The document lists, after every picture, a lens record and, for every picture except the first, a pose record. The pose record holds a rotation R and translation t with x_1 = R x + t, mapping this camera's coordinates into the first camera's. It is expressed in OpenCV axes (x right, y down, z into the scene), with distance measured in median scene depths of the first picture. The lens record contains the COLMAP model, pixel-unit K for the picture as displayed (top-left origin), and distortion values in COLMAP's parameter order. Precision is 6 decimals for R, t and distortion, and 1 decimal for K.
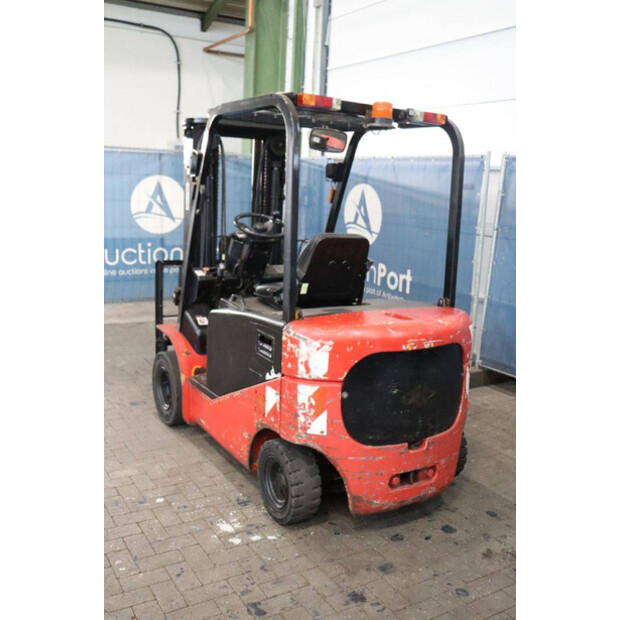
lens RADIAL K [[633.1, 0, 310.1], [0, 633.1, 314.4], [0, 0, 1]] dist [-0.062971, 0.000000]
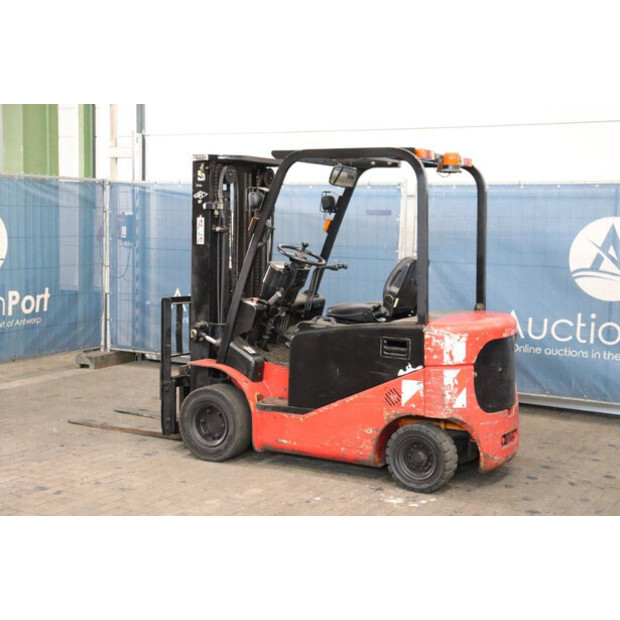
lens RADIAL K [[972.5, 0, 315.8], [0, 972.5, 305.7], [0, 0, 1]] dist [0.101225, 0.000000]
pose [[0.870544, -0.070882, 0.486959, -0.859642], [0.117255, 0.990948, -0.065376, 0.056379], [-0.477917, 0.114011, 0.870974, -0.444276]]
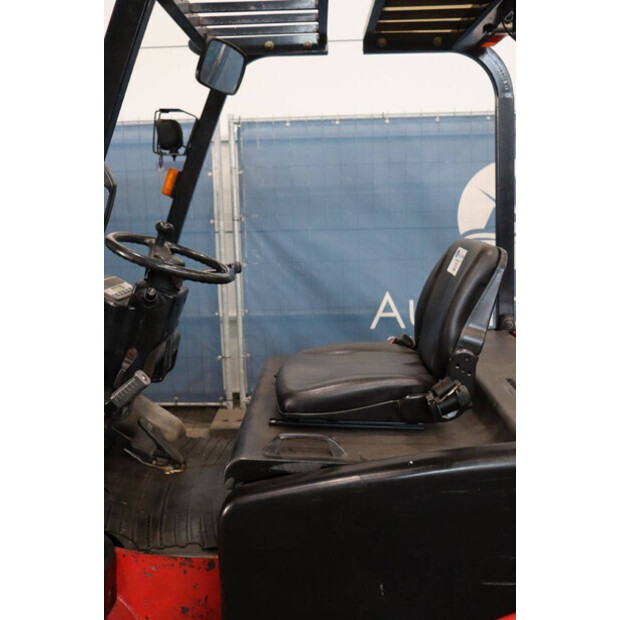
lens RADIAL K [[633.1, 0, 310.3], [0, 633.1, 304.8], [0, 0, 1]] dist [-0.062971, 0.000000]
pose [[0.538870, -0.215306, 0.814409, -0.369138], [0.218518, 0.969419, 0.111699, -0.134117], [-0.813553, 0.117772, 0.569439, 0.678751]]
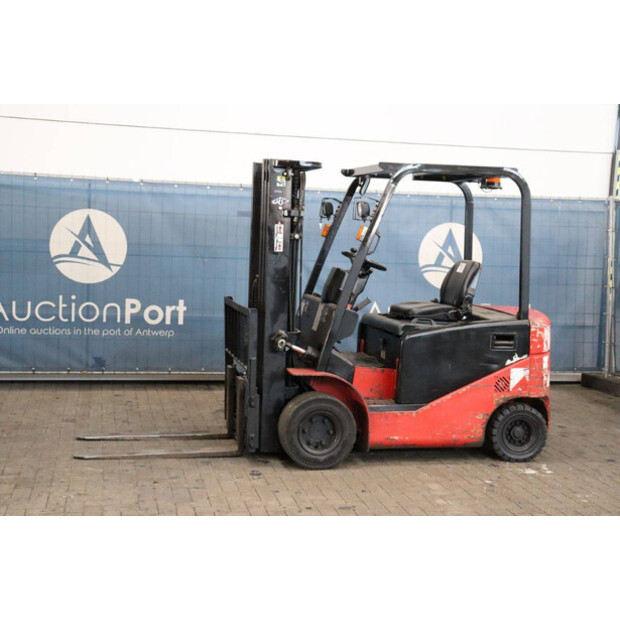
lens RADIAL K [[916.1, 0, 302.1], [0, 916.1, 309.4], [0, 0, 1]] dist [0.096488, 0.000000]
pose [[0.324731, -0.123215, 0.937746, -1.644776], [0.169203, 0.983051, 0.070575, -0.186640], [-0.930549, 0.135751, 0.340075, 0.545845]]
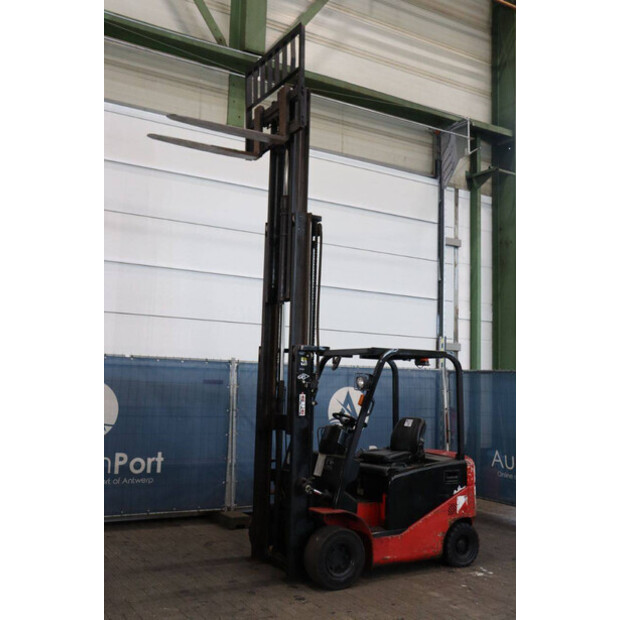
lens RADIAL K [[683.8, 0, 300.4], [0, 683.8, 312.3], [0, 0, 1]] dist [-0.015235, 0.000000]
pose [[0.014900, 0.056443, 0.998295, -1.698718], [0.172316, 0.983323, -0.058168, -0.313755], [-0.984929, 0.172889, 0.004925, 1.046746]]
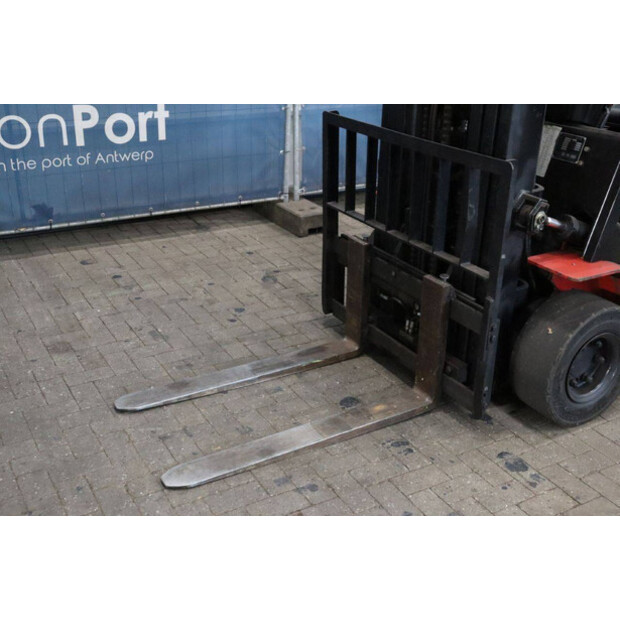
lens RADIAL K [[742.6, 0, 303.6], [0, 742.6, 300.7], [0, 0, 1]] dist [0.012250, 0.000000]
pose [[0.019709, -0.447420, 0.894107, -0.846092], [0.177458, 0.881646, 0.437273, -0.283997], [-0.983931, 0.150048, 0.096775, 1.250962]]
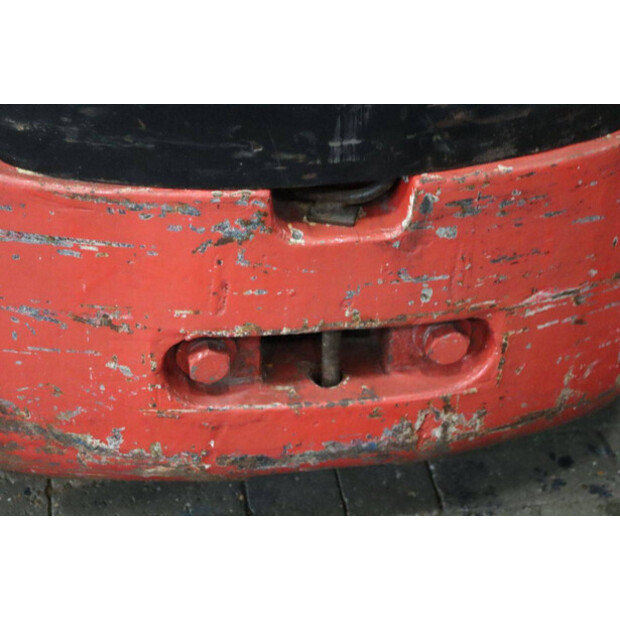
lens RADIAL K [[1380.6, 0, 311.8], [0, 1380.6, 309.6], [0, 0, 1]] dist [0.380243, 0.000000]
pose [[0.930622, 0.222924, -0.290254, 0.206979], [-0.060731, 0.876152, 0.478194, 0.039741], [0.360908, -0.427390, 0.828905, 0.504922]]
